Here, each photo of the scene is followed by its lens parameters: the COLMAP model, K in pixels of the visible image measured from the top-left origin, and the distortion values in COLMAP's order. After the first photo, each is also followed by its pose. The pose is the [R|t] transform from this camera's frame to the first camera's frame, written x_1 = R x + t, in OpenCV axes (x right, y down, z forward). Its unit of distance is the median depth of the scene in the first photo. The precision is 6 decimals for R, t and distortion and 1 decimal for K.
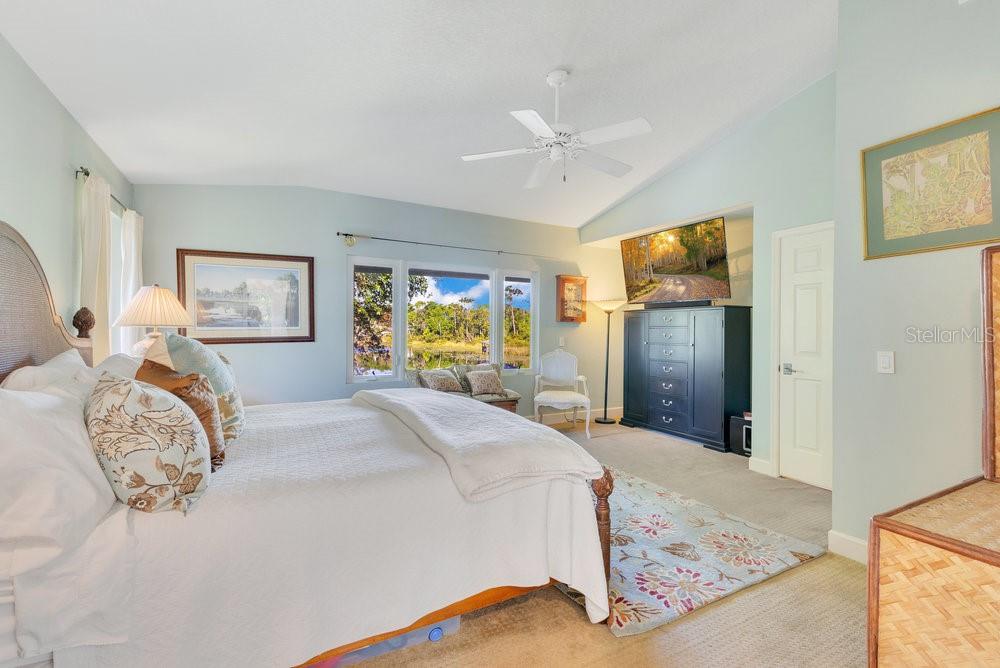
lens RADIAL K [[445.9, 0, 500.0], [0, 445.9, 334.0], [0, 0, 1]] dist [0.001092, -0.000342]
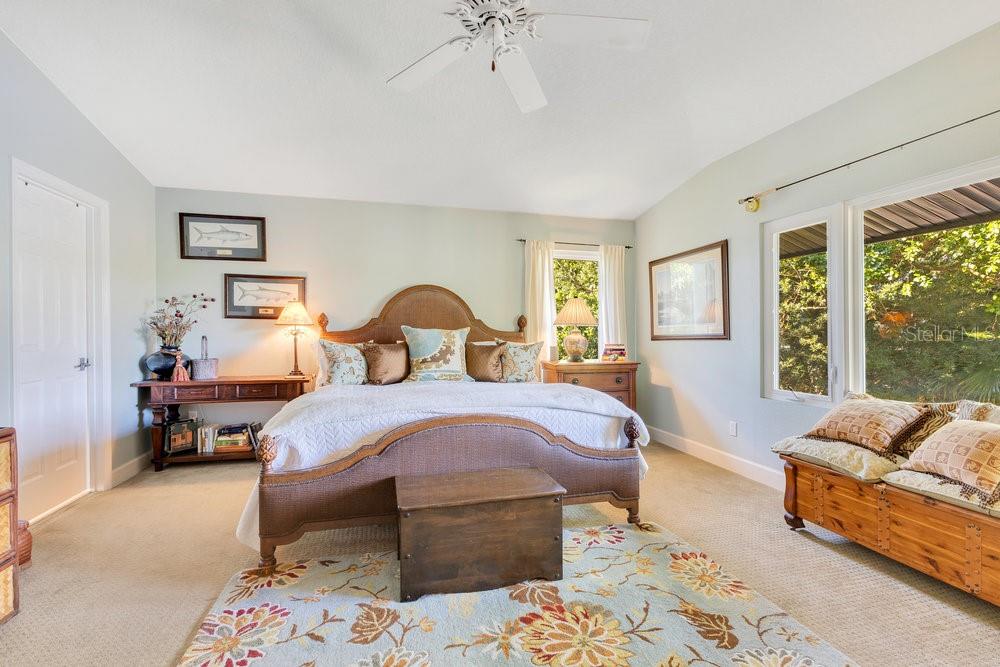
lens RADIAL K [[445.9, 0, 500.0], [0, 445.9, 333.5], [0, 0, 1]] dist [0.001092, -0.000342]
pose [[-0.238591, -0.003821, -0.971113, 0.906233], [-0.012827, 0.999917, -0.000783, 0.021279], [0.971035, 0.012269, -0.238621, 1.403022]]
